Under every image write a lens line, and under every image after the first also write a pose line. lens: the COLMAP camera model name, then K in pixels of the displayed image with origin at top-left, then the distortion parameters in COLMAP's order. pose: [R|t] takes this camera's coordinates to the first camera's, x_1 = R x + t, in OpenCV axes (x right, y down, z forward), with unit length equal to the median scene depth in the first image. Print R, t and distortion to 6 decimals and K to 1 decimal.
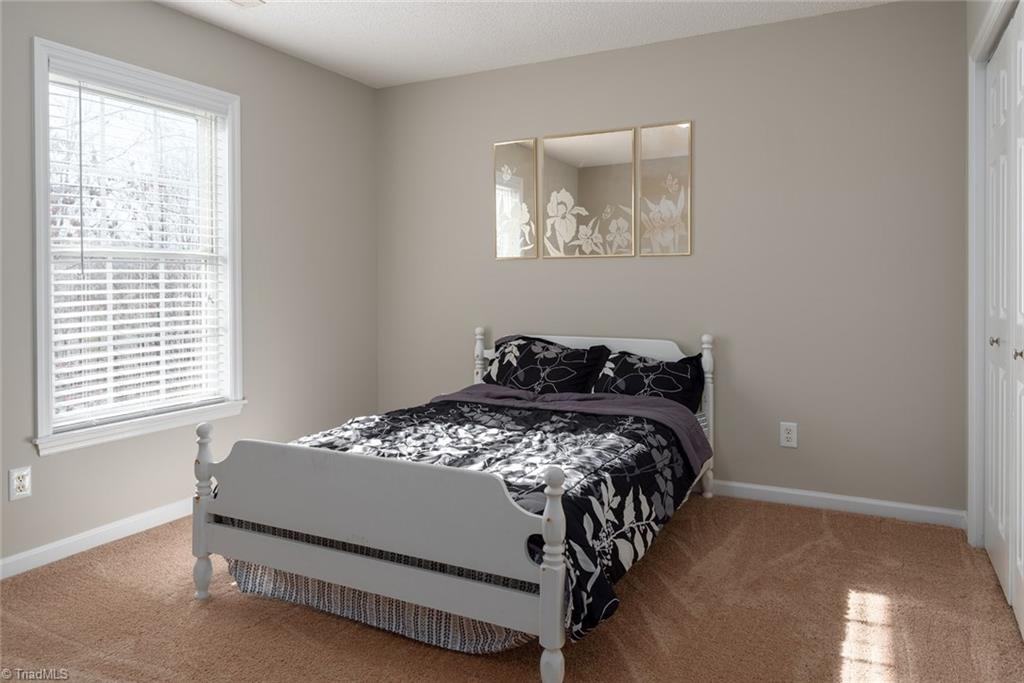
lens RADIAL K [[694.8, 0, 512.0], [0, 694.8, 341.5], [0, 0, 1]] dist [0.000024, -0.000073]
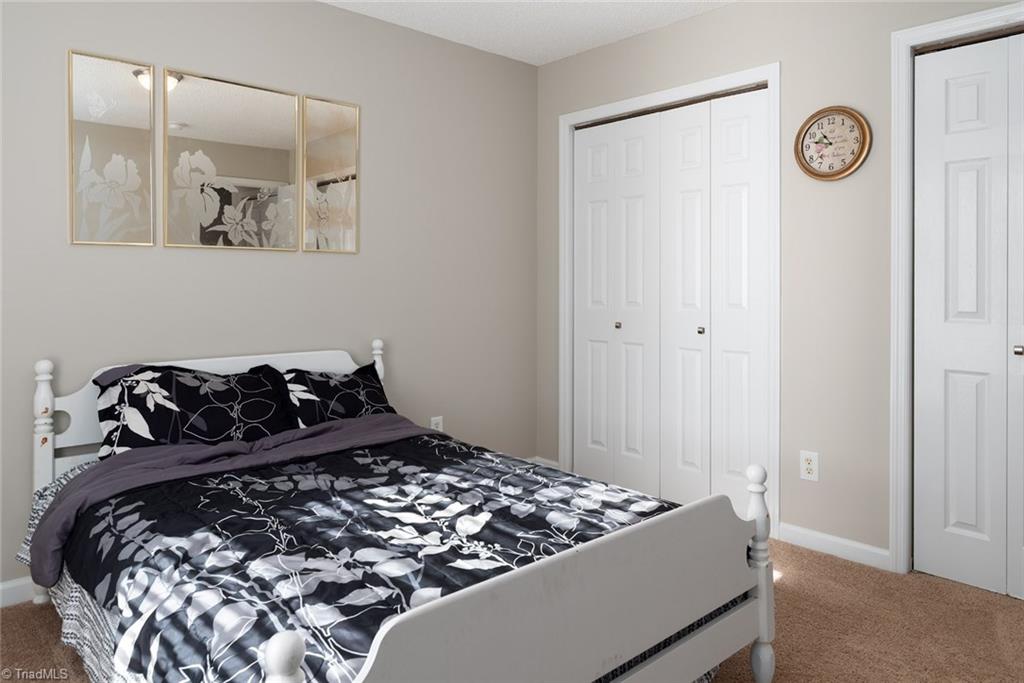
lens RADIAL K [[688.6, 0, 512.0], [0, 688.6, 341.5], [0, 0, 1]] dist [-0.002457, -0.000390]
pose [[0.353543, -0.073333, 0.932539, -0.484970], [0.081755, 0.995530, 0.047291, -0.034729], [-0.931839, 0.059520, 0.357958, 0.476049]]
